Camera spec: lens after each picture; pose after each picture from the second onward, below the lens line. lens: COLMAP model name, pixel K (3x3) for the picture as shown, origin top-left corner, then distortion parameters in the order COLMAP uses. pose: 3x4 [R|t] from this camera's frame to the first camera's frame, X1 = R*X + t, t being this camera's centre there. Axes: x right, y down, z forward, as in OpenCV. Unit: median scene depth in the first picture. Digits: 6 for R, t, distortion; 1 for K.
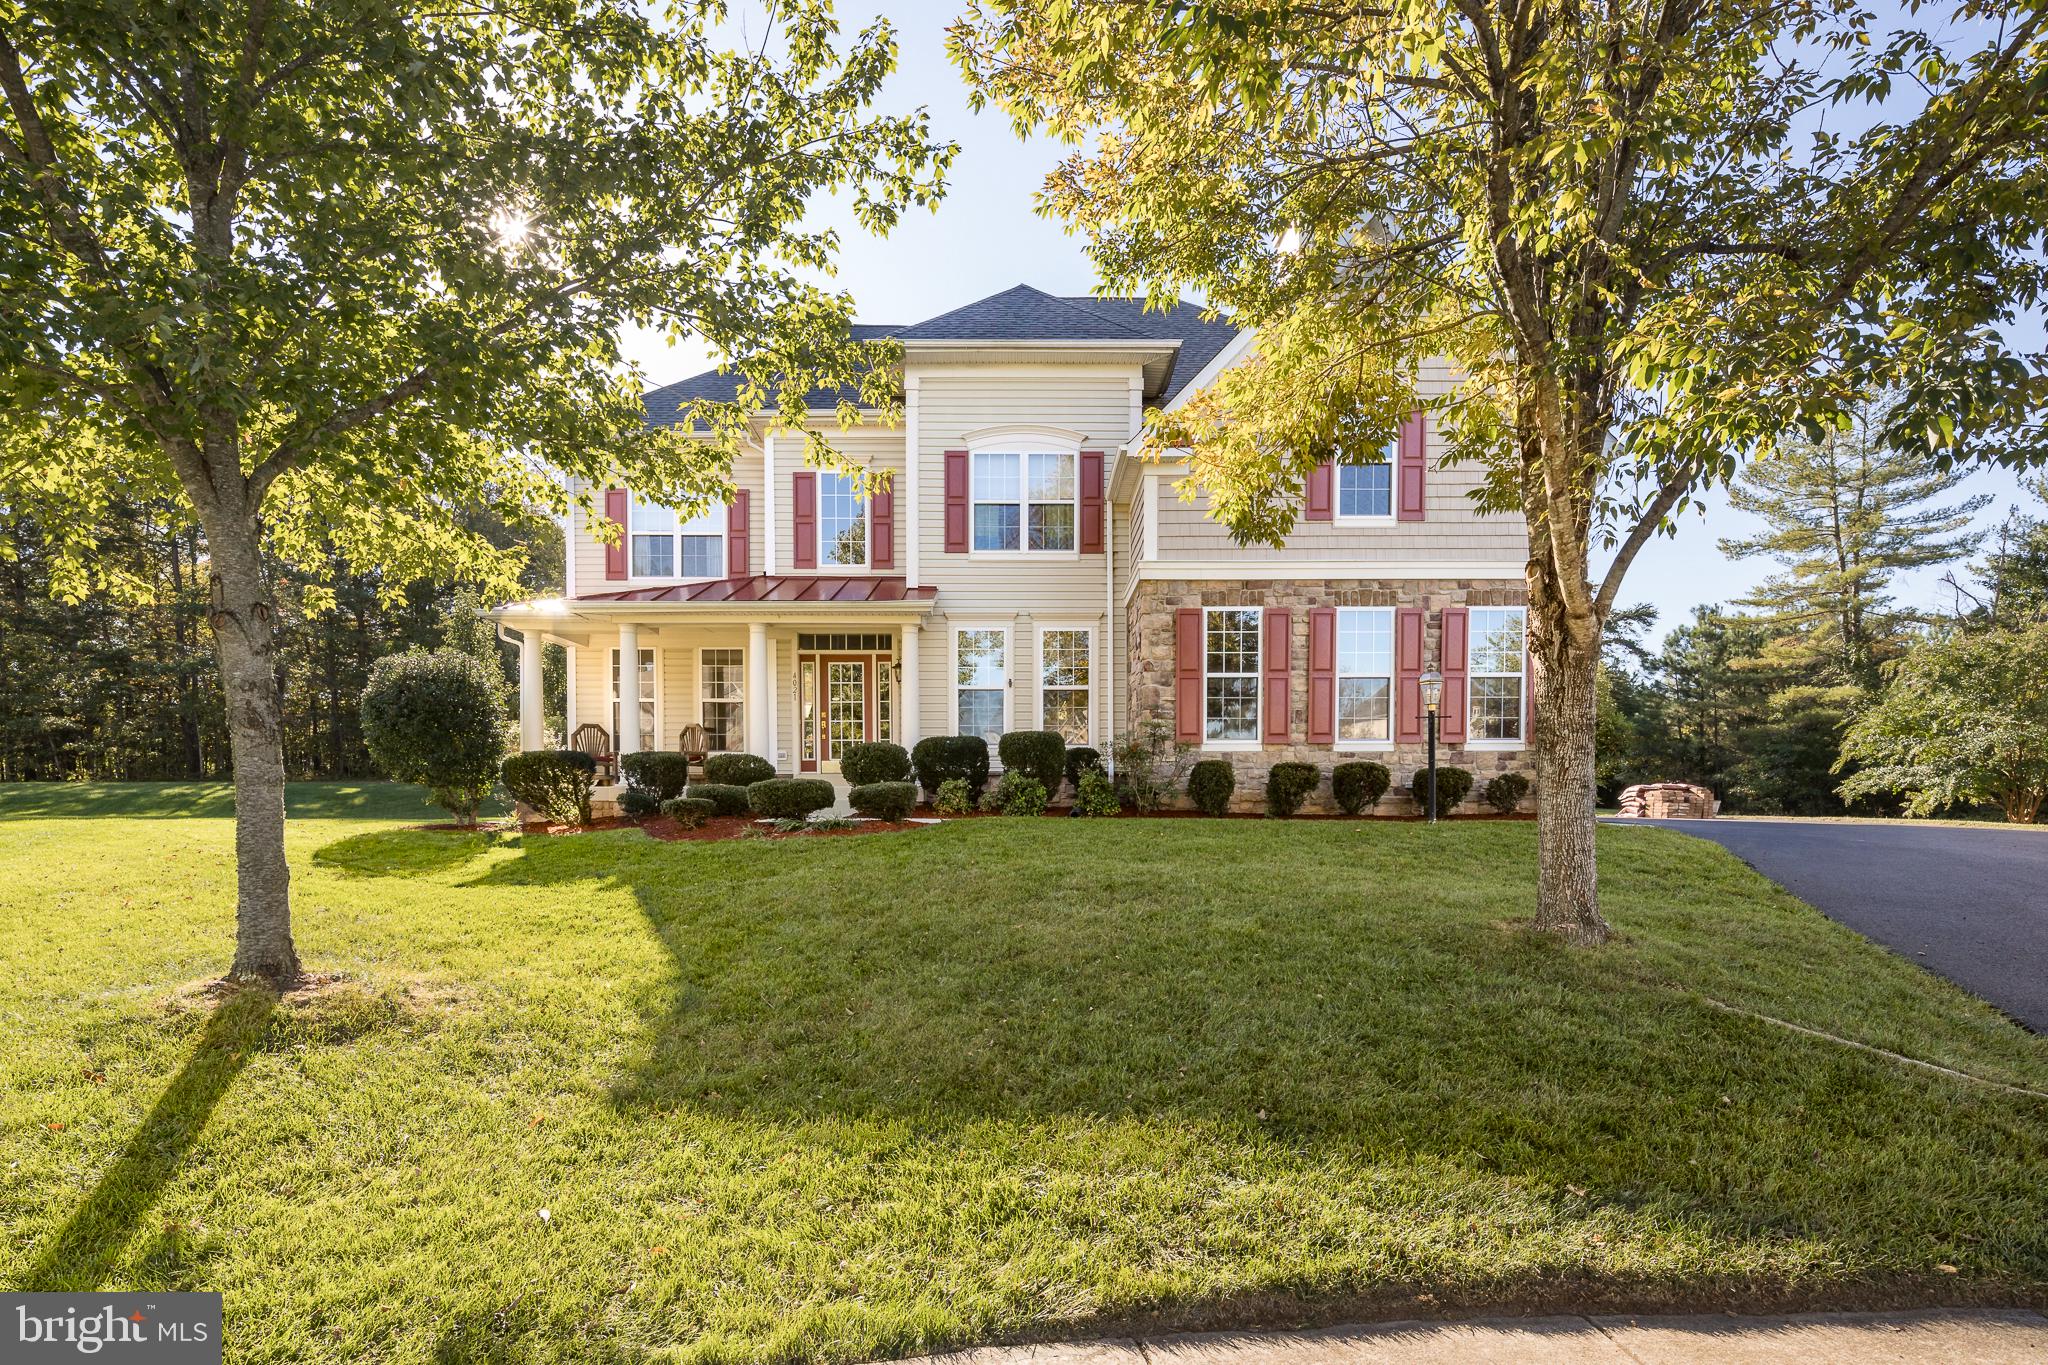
lens RADIAL K [[983.2, 0, 1016.4], [0, 983.2, 828.6], [0, 0, 1]] dist [0.004144, 0.000119]
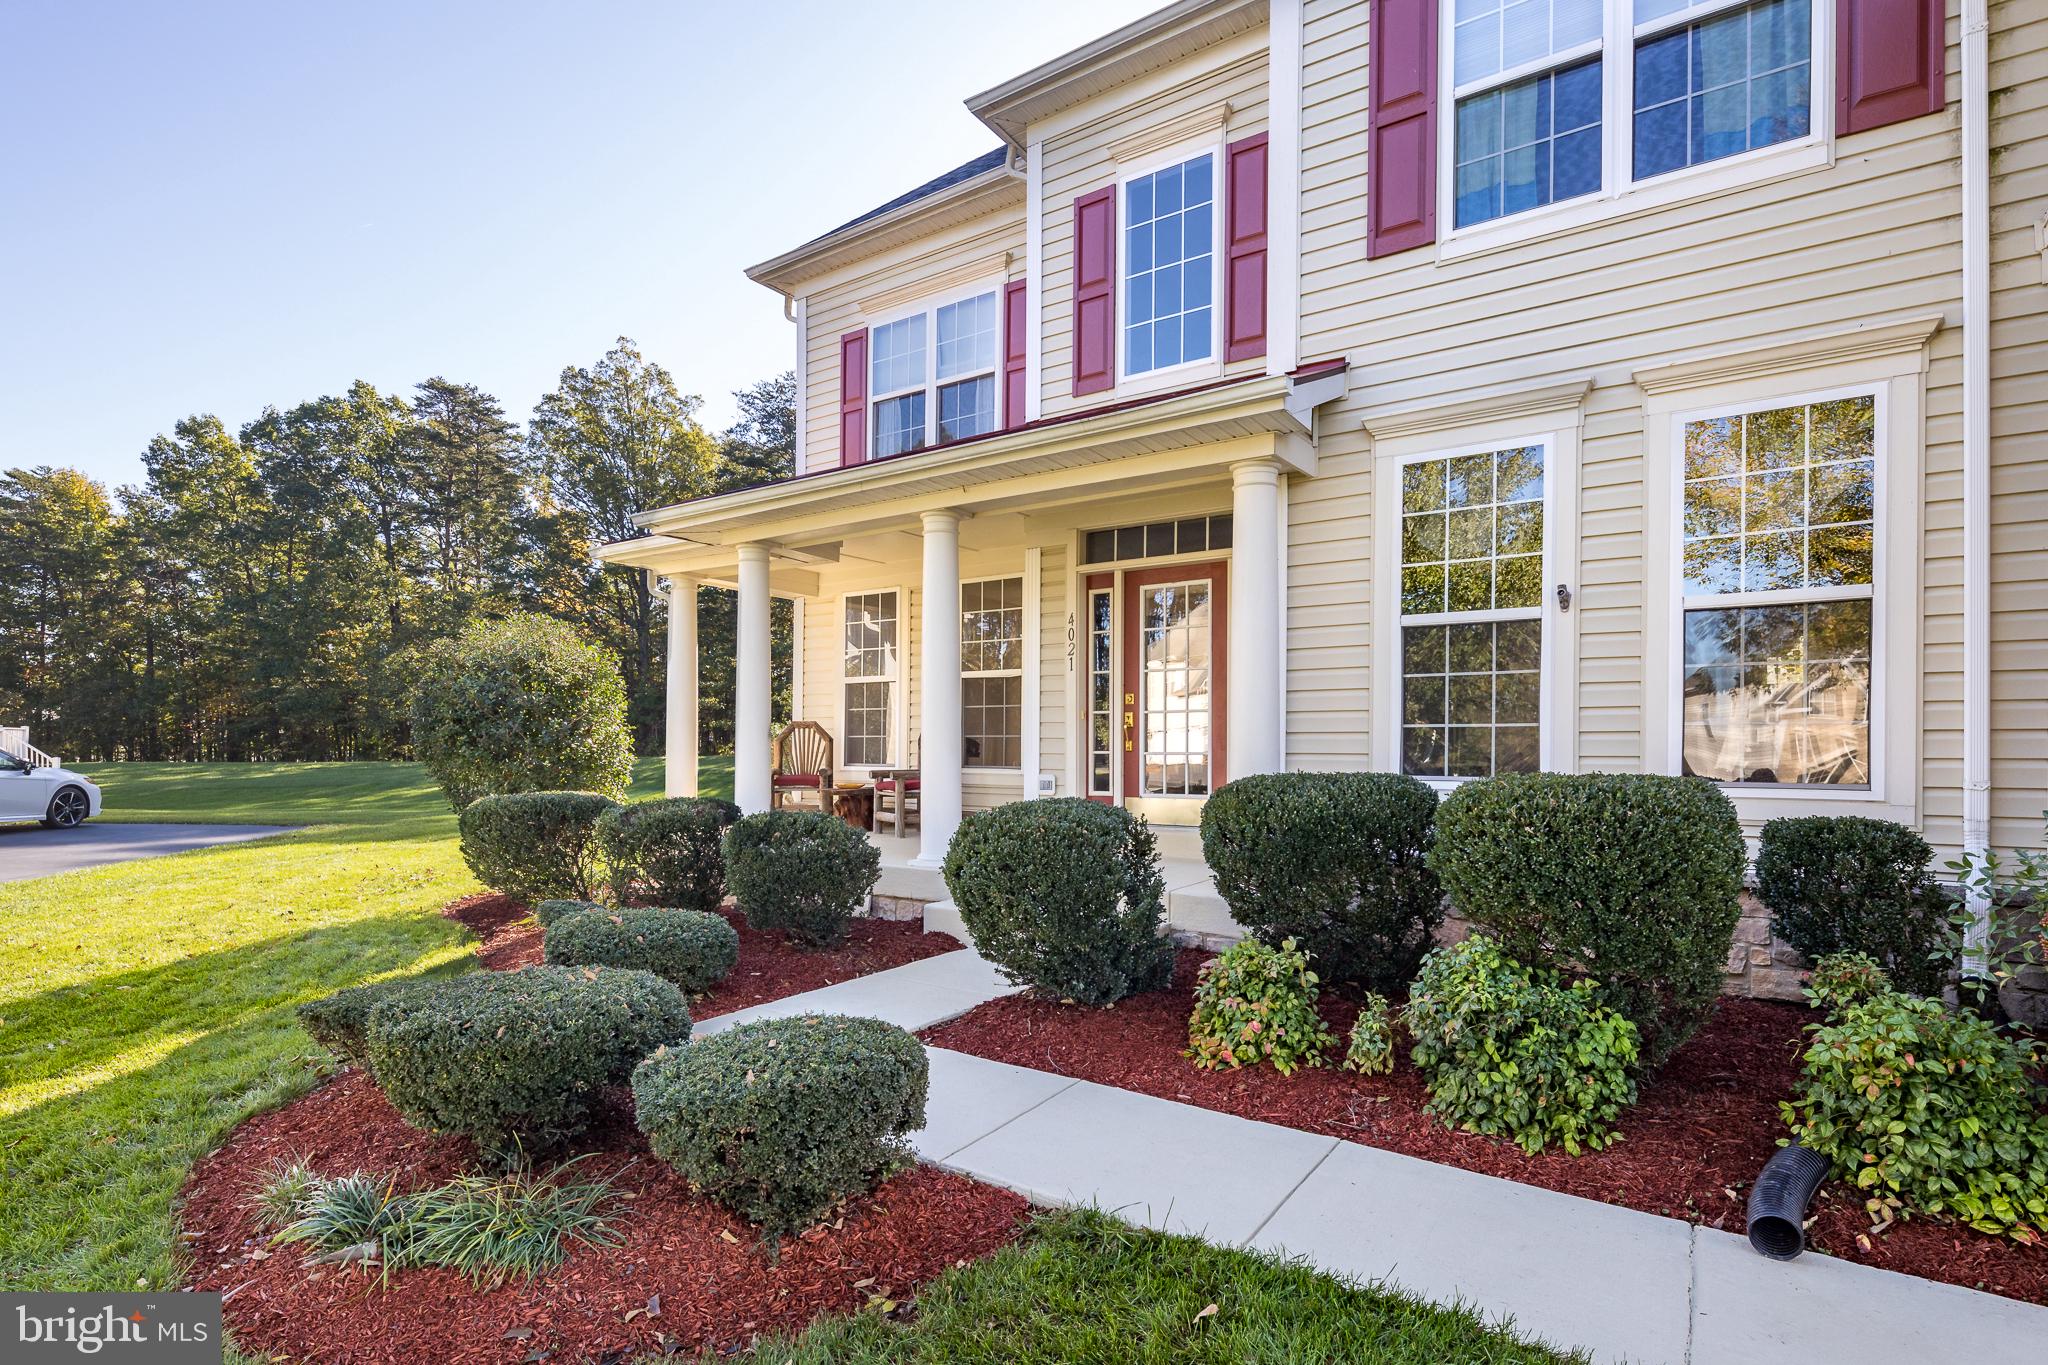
lens RADIAL K [[1026.2, 0, 1004.9], [0, 1026.2, 751.4], [0, 0, 1]] dist [0.000029, -0.001447]
pose [[0.804584, 0.008557, -0.593777, 0.048003], [-0.027534, 0.999358, -0.022906, -0.083219], [0.593200, 0.034779, 0.804304, 0.613535]]
